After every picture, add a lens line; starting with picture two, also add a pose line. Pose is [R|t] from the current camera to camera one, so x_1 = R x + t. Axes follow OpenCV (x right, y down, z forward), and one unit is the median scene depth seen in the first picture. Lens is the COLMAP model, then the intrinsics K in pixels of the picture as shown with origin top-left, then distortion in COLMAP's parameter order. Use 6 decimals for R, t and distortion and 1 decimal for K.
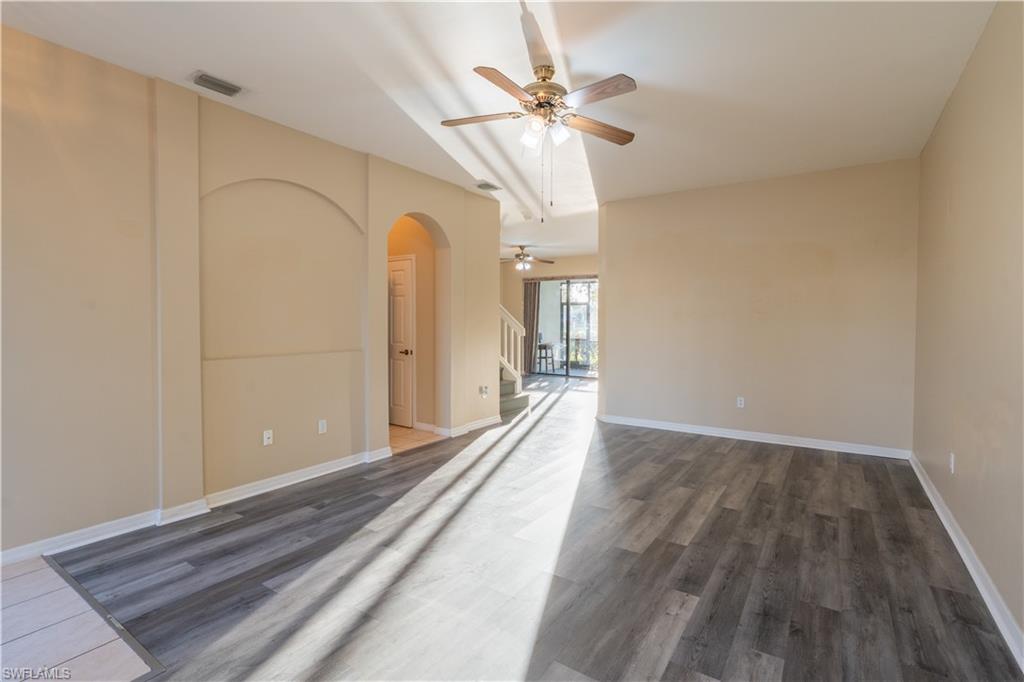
lens RADIAL K [[470.6, 0, 511.6], [0, 470.6, 337.0], [0, 0, 1]] dist [0.000582, 0.001036]
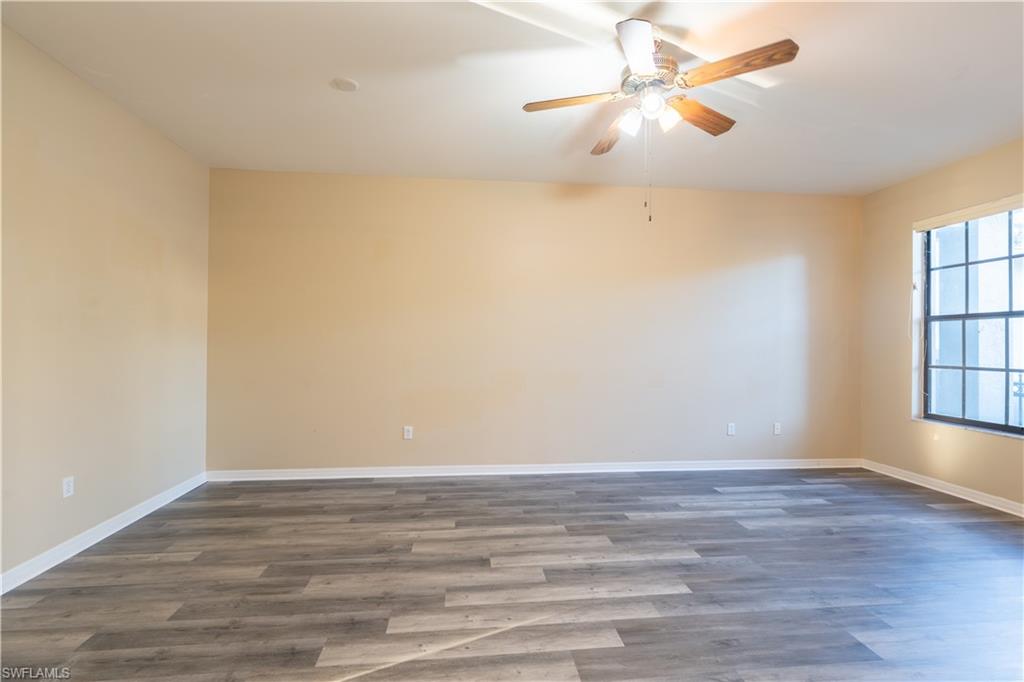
lens RADIAL K [[470.6, 0, 511.9], [0, 470.6, 340.3], [0, 0, 1]] dist [0.000582, 0.001036]
pose [[-0.652179, -0.004348, 0.758053, -0.428490], [0.012928, 0.999774, 0.016856, -0.047383], [-0.757955, 0.020793, -0.651975, 1.790492]]
